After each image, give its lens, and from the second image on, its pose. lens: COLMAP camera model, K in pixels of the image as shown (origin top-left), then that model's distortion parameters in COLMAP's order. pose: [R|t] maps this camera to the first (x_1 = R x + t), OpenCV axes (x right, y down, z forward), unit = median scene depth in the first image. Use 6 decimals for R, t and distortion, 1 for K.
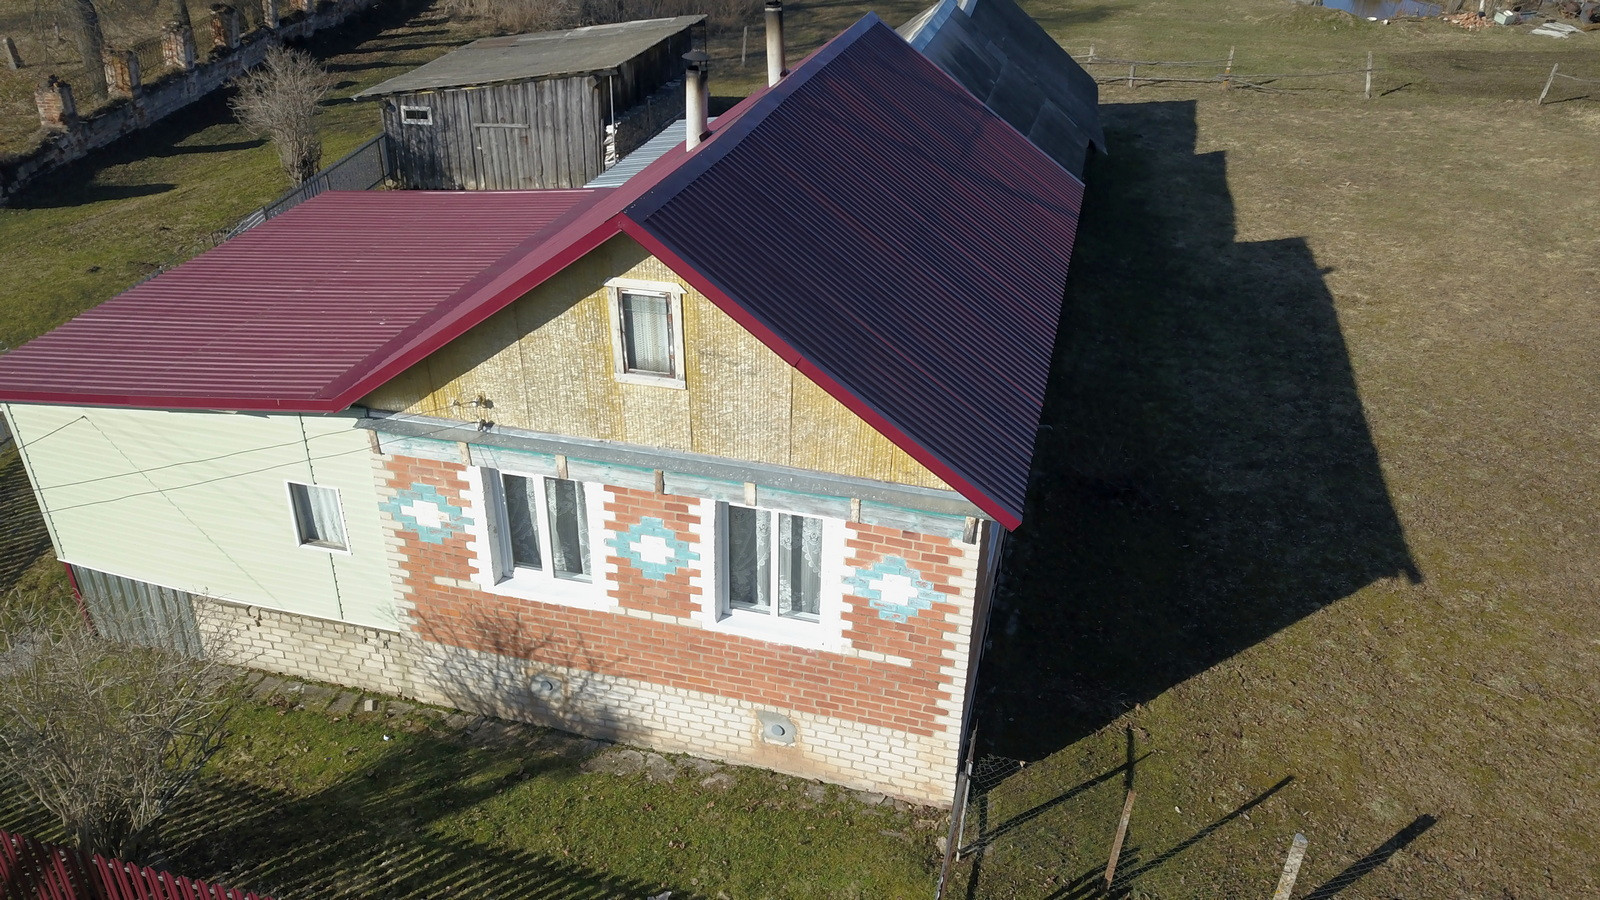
lens RADIAL K [[1225.4, 0, 805.7], [0, 1225.4, 457.9], [0, 0, 1]] dist [0.049735, -0.048651]
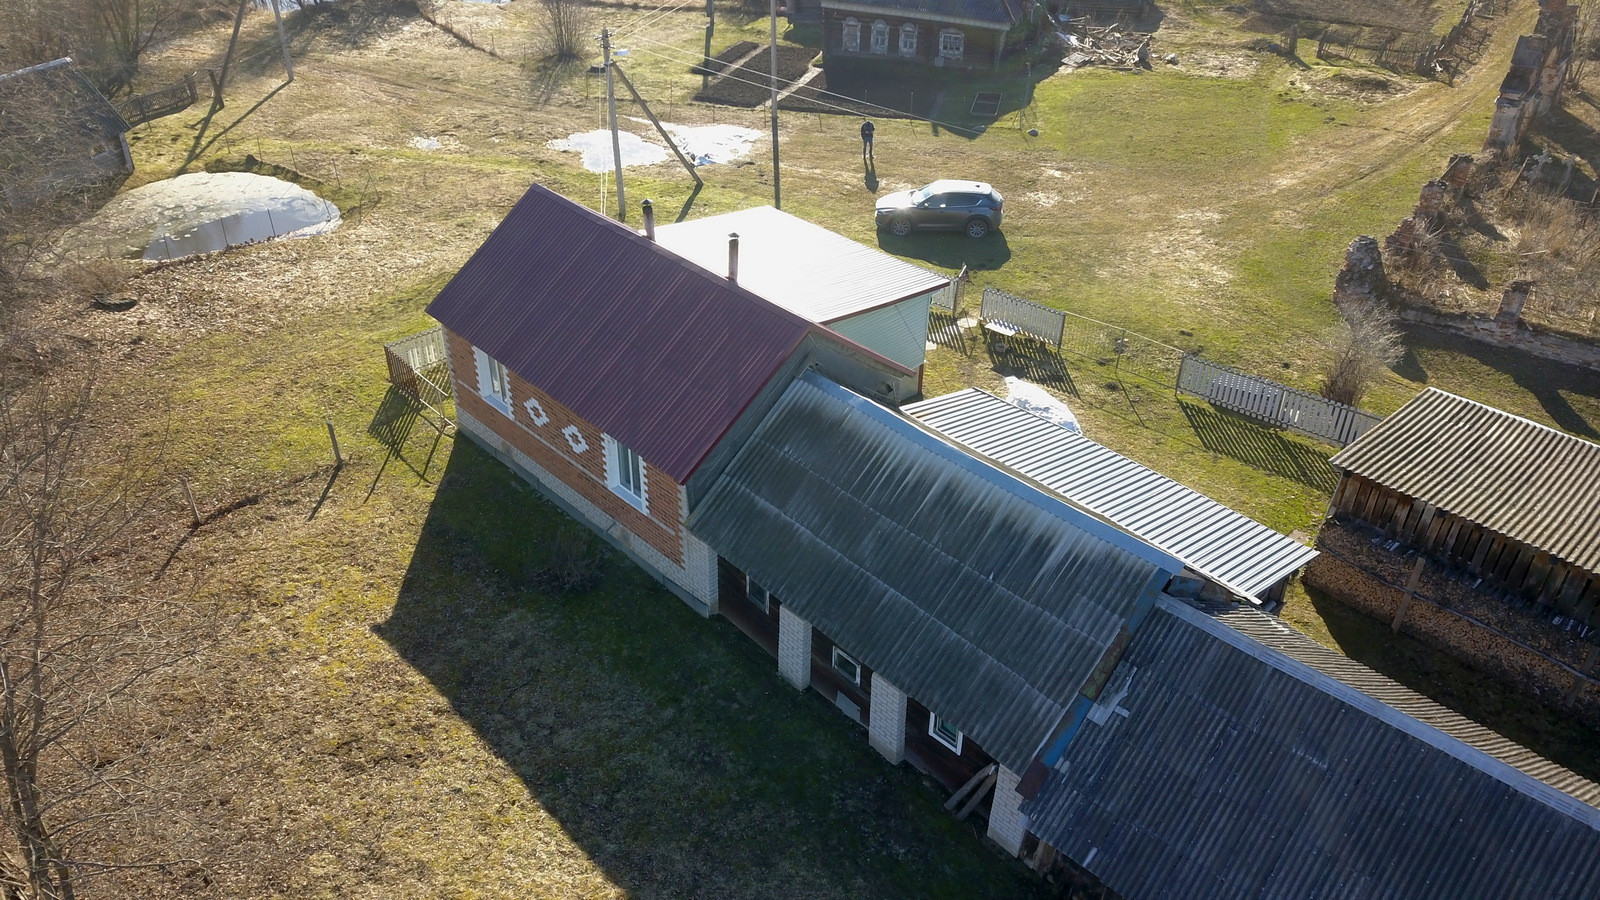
lens RADIAL K [[1225.4, 0, 789.7], [0, 1225.4, 452.7], [0, 0, 1]] dist [0.049735, -0.048651]
pose [[-0.546519, 0.457443, -0.701472, 0.725140], [-0.410906, 0.583392, 0.700579, -0.821103], [0.729708, 0.671118, -0.130869, 0.863483]]
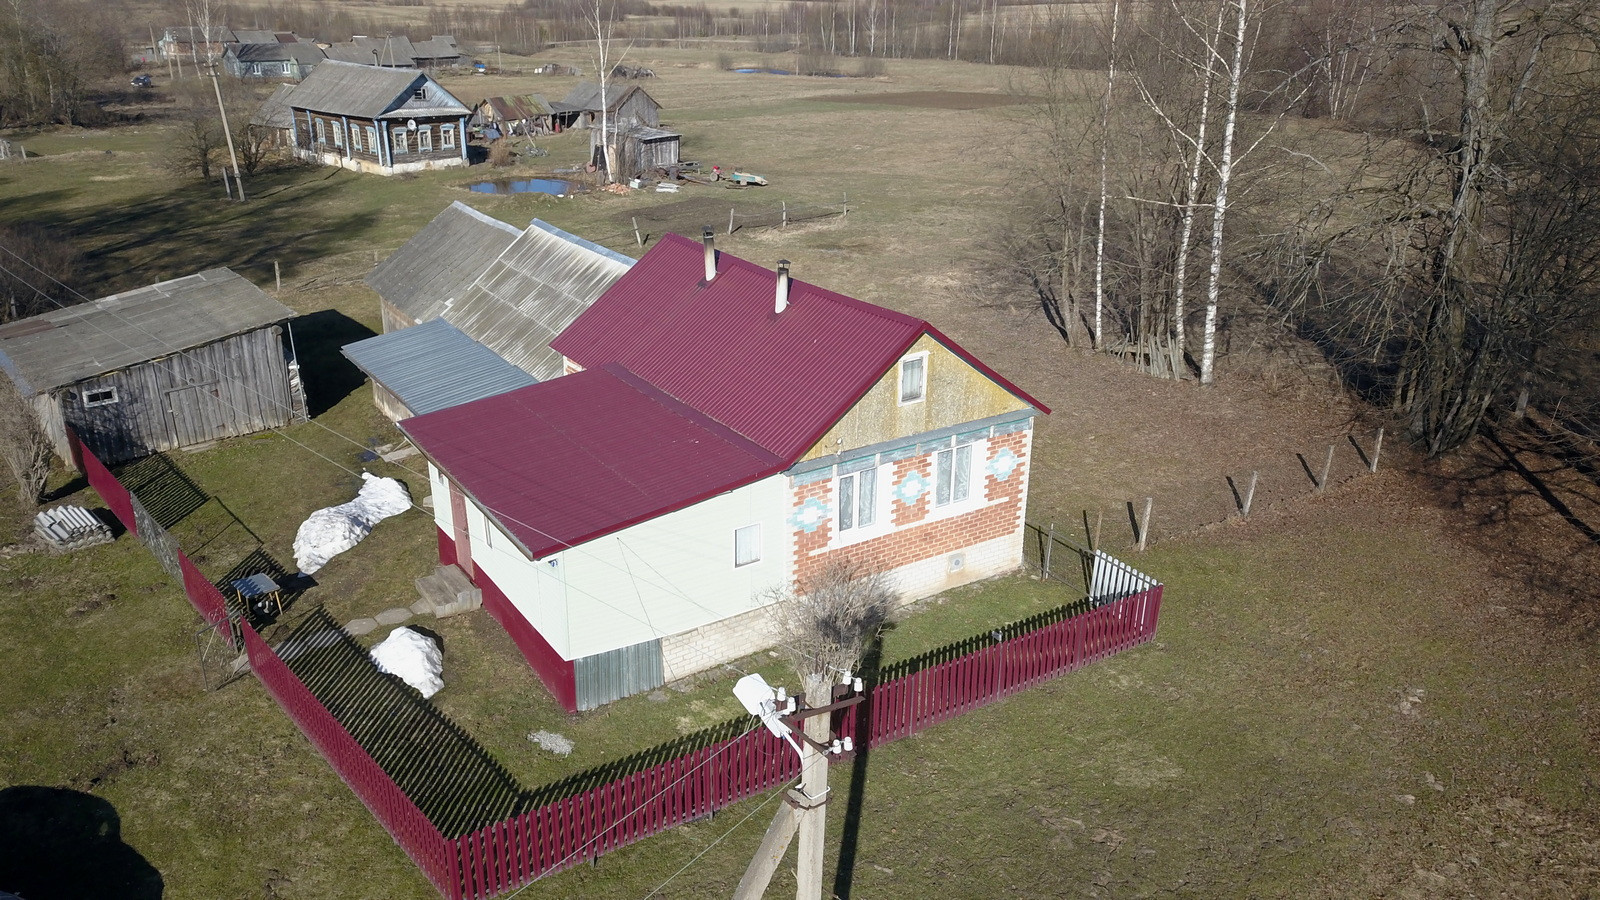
lens RADIAL K [[1225.4, 0, 803.5], [0, 1225.4, 452.3], [0, 0, 1]] dist [0.049735, -0.048651]
pose [[0.662902, -0.275755, 0.696075, -0.686943], [0.365251, 0.930675, 0.020848, -0.036914], [-0.653569, 0.240422, 0.717667, -0.146976]]
